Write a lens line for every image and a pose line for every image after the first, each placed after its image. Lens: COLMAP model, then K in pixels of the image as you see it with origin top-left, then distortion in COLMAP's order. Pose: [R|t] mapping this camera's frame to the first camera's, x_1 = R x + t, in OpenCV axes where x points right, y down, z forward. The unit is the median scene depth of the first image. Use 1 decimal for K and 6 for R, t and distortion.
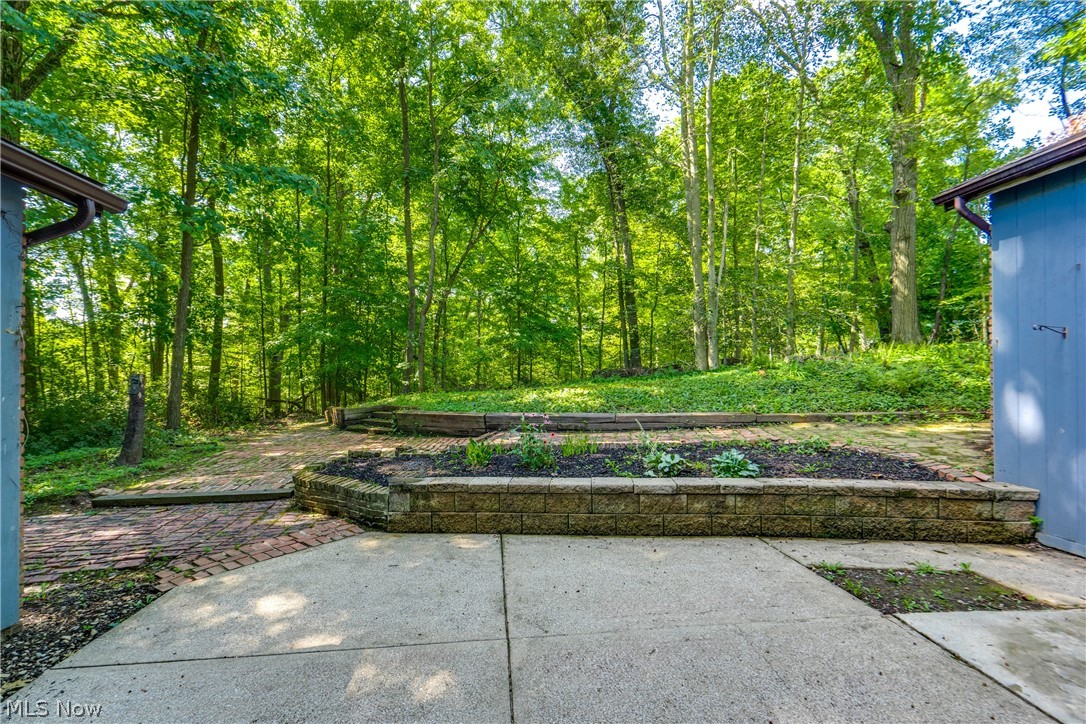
lens RADIAL K [[508.1, 0, 548.4], [0, 508.1, 362.1], [0, 0, 1]] dist [-0.008204, 0.001603]
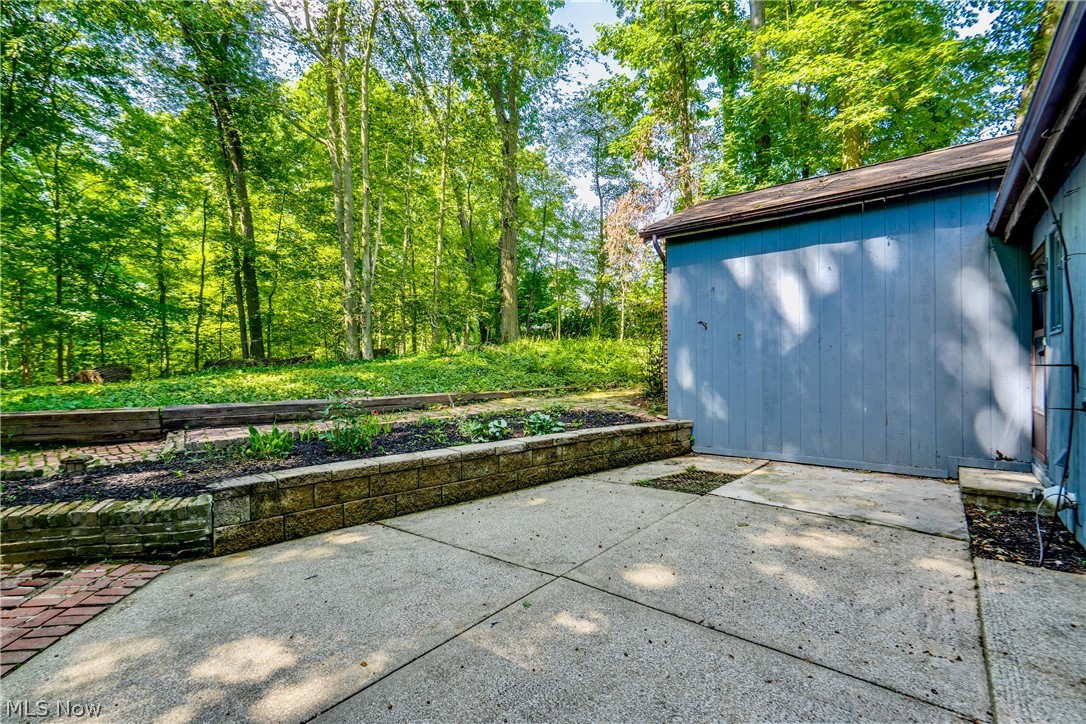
lens RADIAL K [[508.1, 0, 553.2], [0, 508.1, 368.6], [0, 0, 1]] dist [-0.008204, 0.001603]
pose [[0.680766, -0.001125, 0.732500, -0.515545], [-0.008563, 0.999918, 0.009494, 0.063802], [-0.732451, -0.012736, 0.680701, 0.181493]]
